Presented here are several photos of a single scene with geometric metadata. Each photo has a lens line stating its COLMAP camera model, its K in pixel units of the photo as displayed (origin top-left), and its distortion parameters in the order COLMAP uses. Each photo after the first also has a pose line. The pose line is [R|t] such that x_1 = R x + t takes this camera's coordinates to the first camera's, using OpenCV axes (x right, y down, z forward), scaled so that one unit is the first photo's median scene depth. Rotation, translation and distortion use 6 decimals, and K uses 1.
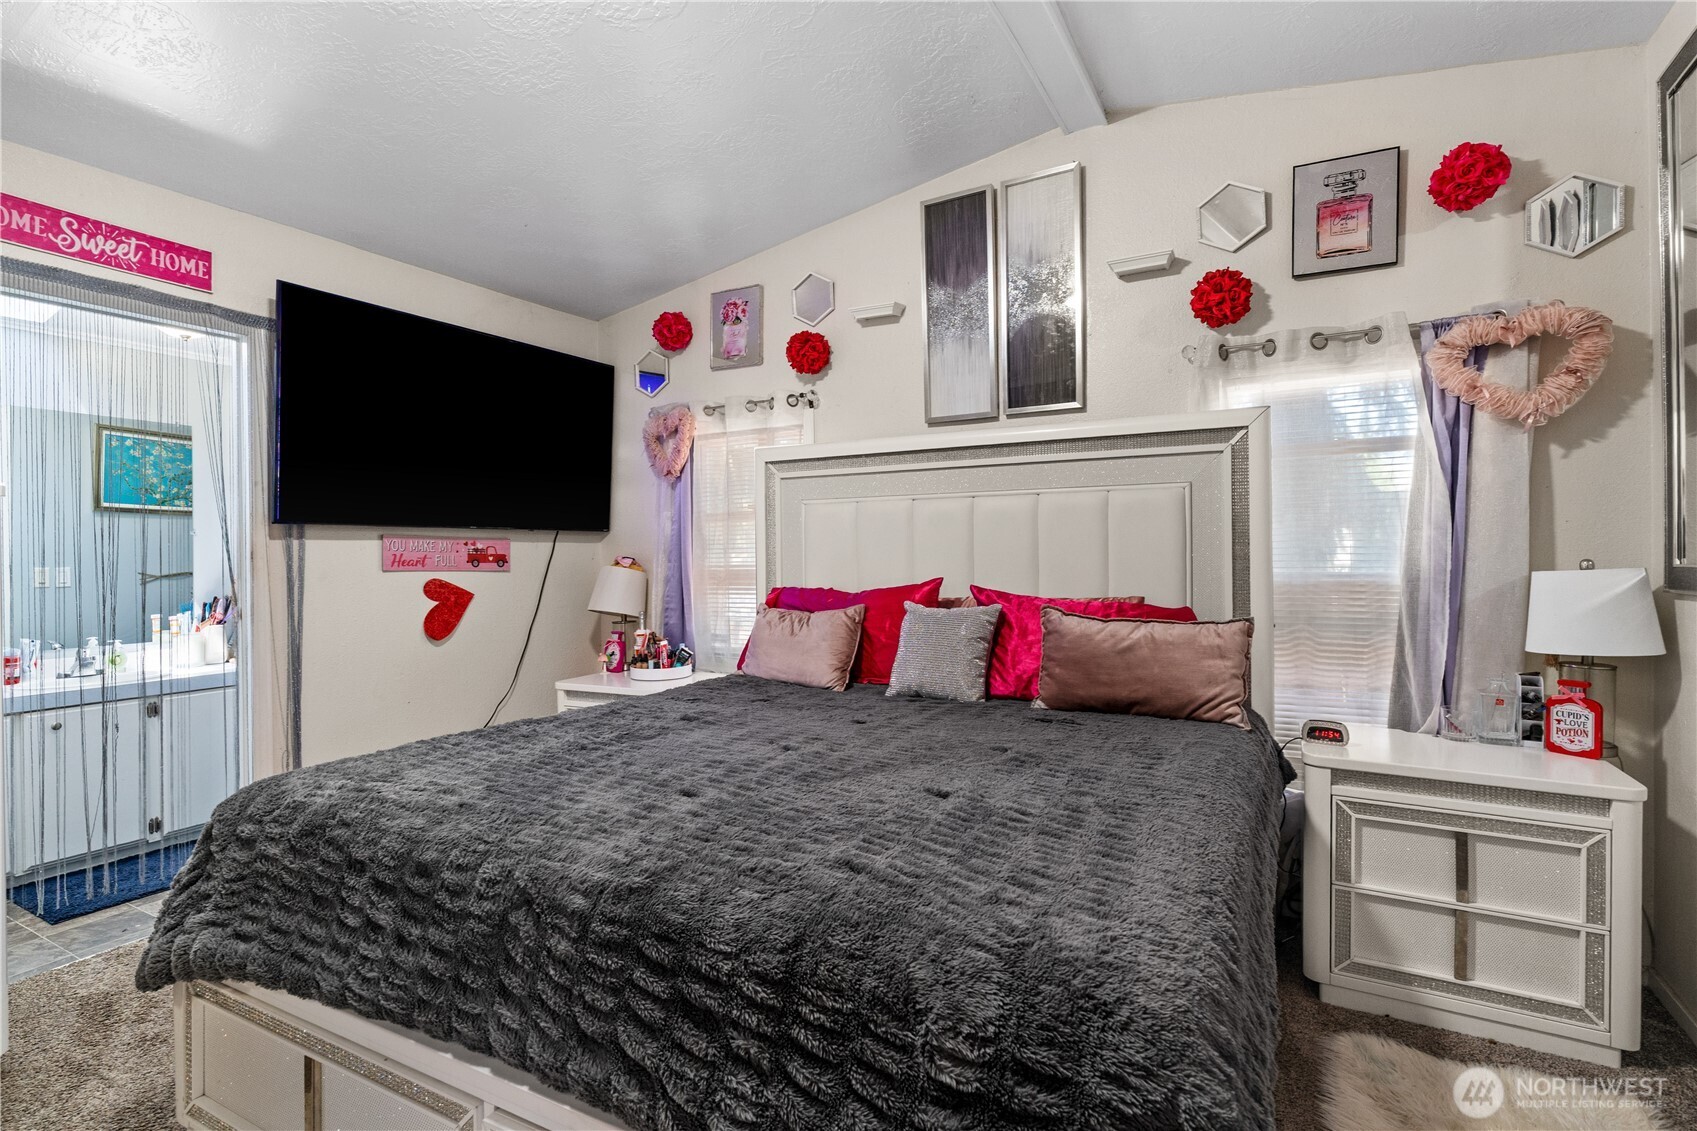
lens RADIAL K [[780.0, 0, 846.5], [0, 780.0, 560.4], [0, 0, 1]] dist [-0.003502, 0.001349]
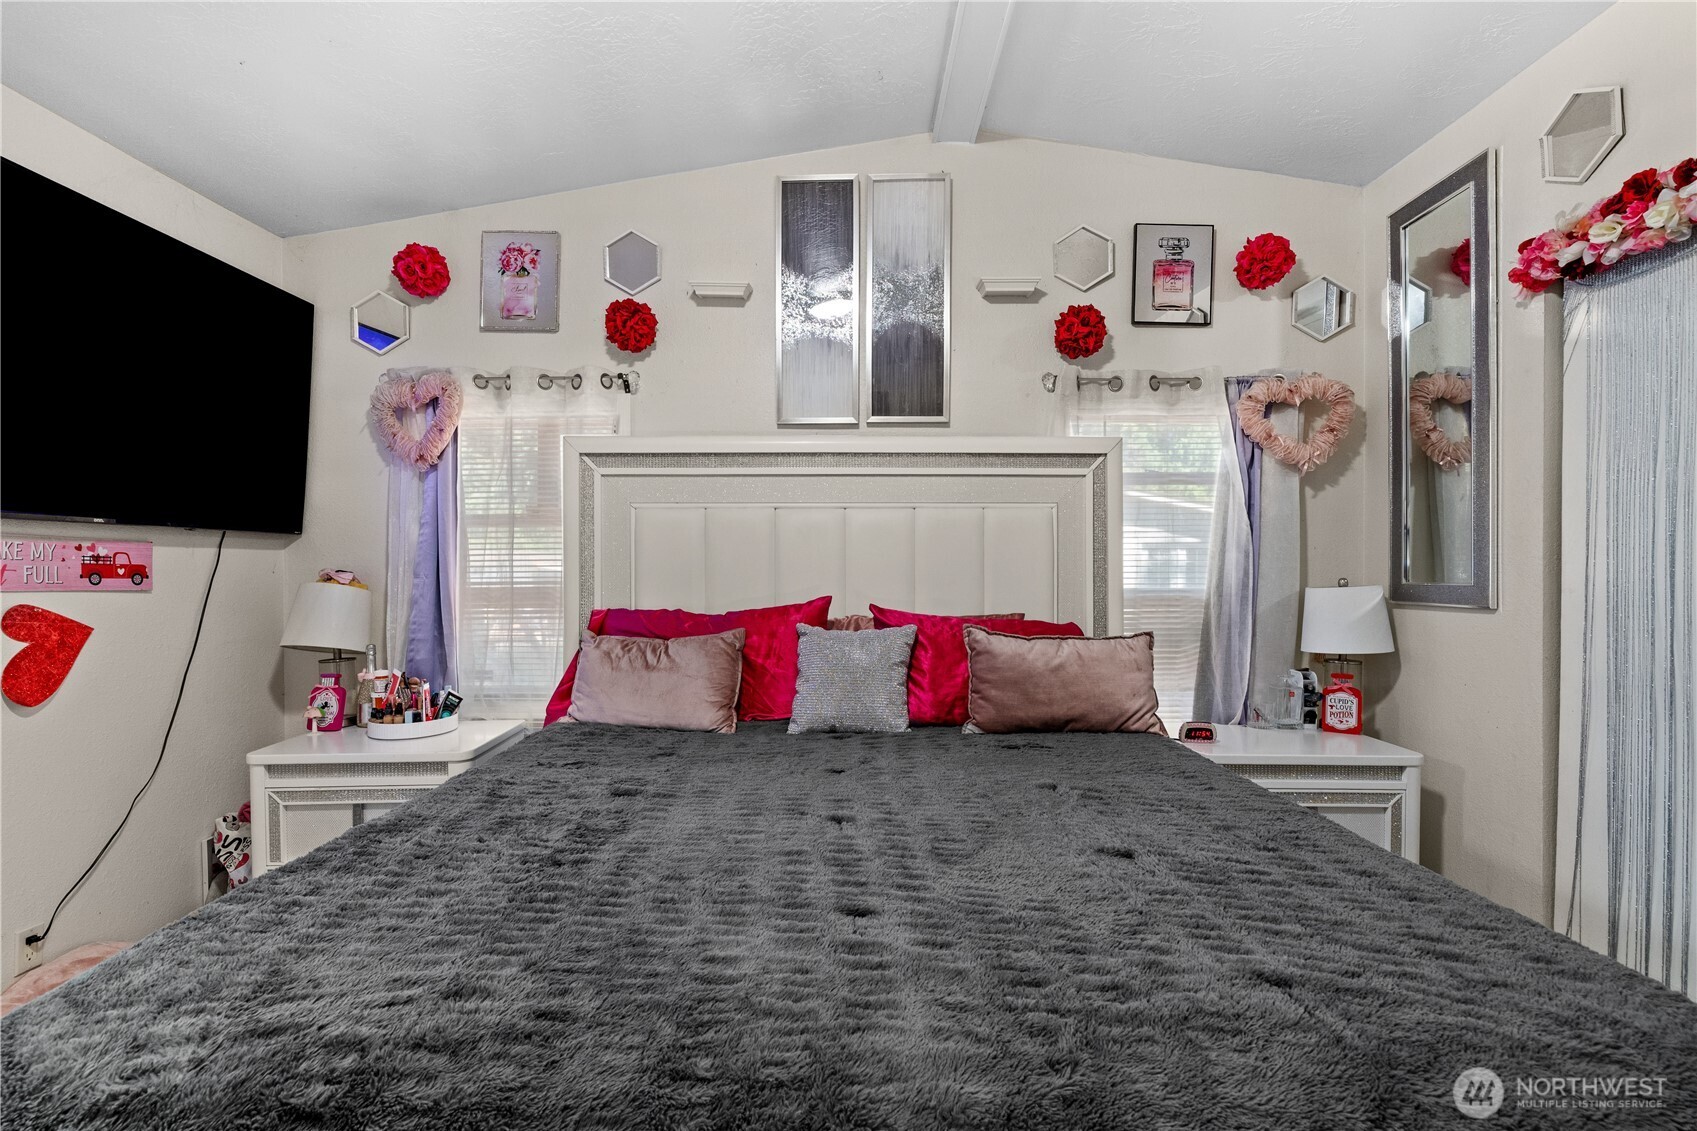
lens RADIAL K [[773.8, 0, 849.6], [0, 773.8, 573.8], [0, 0, 1]] dist [-0.005789, 0.000406]
pose [[0.884156, 0.004769, 0.467167, -0.297468], [-0.004010, 0.999989, -0.002619, -0.001600], [-0.467174, 0.000443, 0.884165, 0.215880]]
